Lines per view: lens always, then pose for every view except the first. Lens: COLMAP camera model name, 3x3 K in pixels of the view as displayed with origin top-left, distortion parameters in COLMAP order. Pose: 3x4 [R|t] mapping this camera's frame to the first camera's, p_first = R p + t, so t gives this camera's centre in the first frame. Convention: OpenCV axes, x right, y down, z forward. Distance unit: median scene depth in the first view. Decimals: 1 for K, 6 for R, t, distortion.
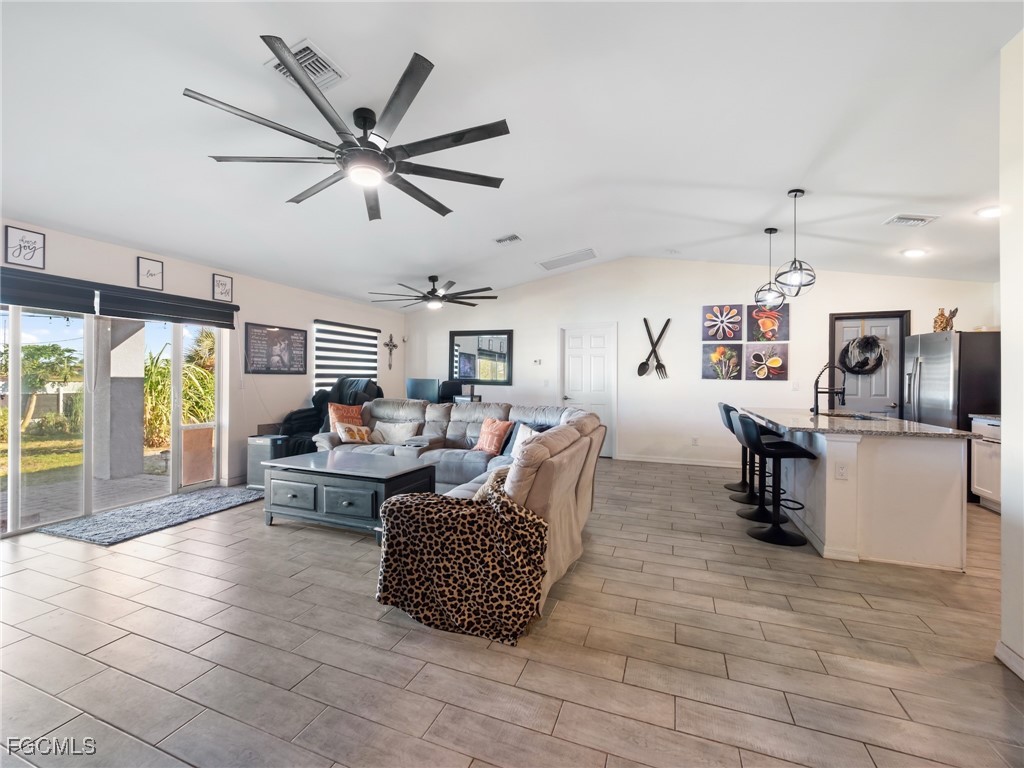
lens RADIAL K [[436.5, 0, 505.1], [0, 436.5, 376.1], [0, 0, 1]] dist [0.006388, -0.007004]
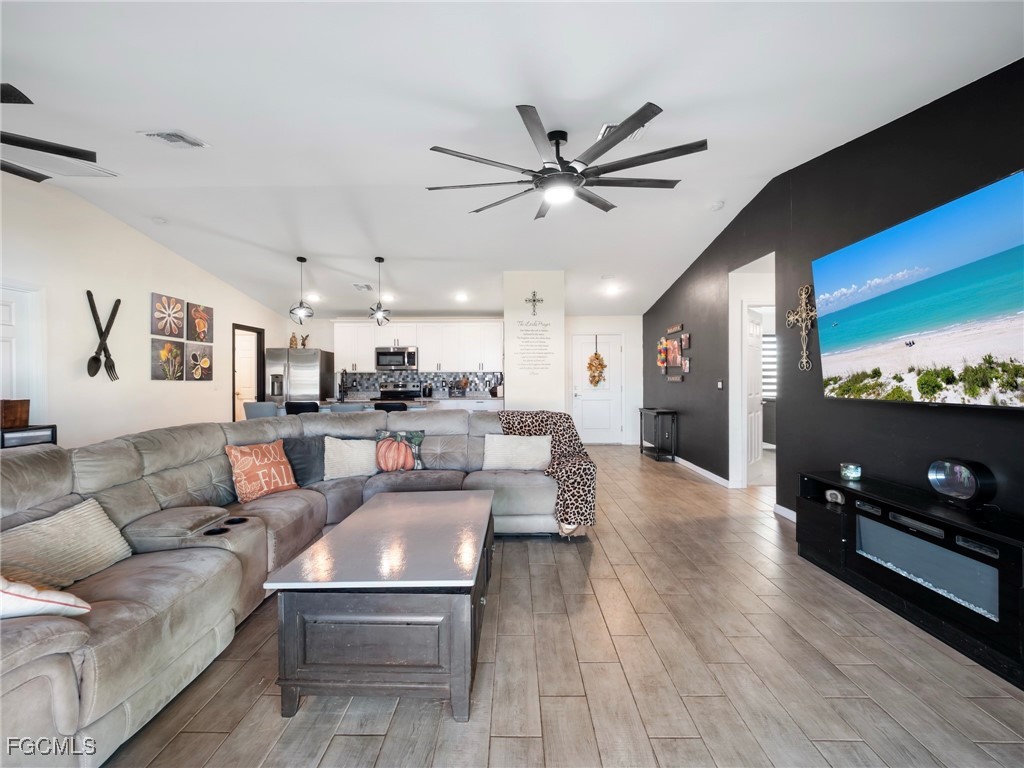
lens RADIAL K [[436.5, 0, 504.4], [0, 436.5, 381.9], [0, 0, 1]] dist [0.006388, -0.007004]
pose [[-0.338092, -0.012848, 0.941025, -0.643751], [0.000047, 0.999907, 0.013669, -0.000992], [-0.941113, 0.004665, -0.338060, 0.739659]]
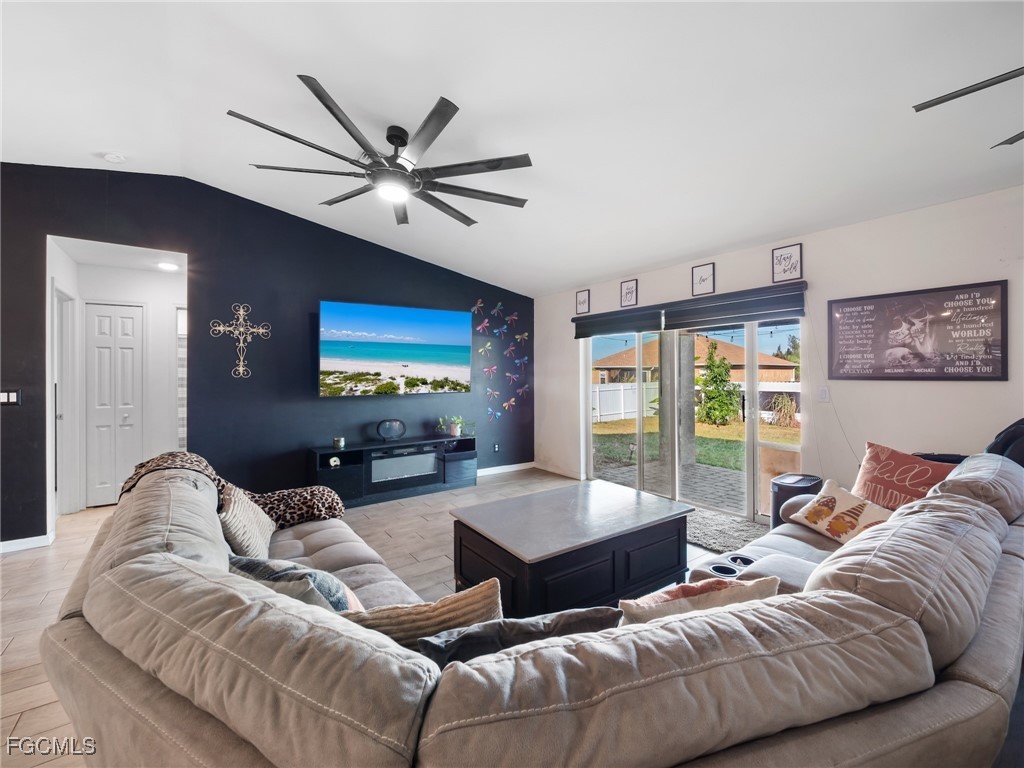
lens RADIAL K [[436.5, 0, 505.9], [0, 436.5, 378.5], [0, 0, 1]] dist [0.006388, -0.007004]
pose [[-0.550817, 0.000910, -0.834625, 0.197891], [0.000836, 1.000000, 0.000538, -0.007514], [0.834626, -0.000402, -0.550818, 0.885570]]
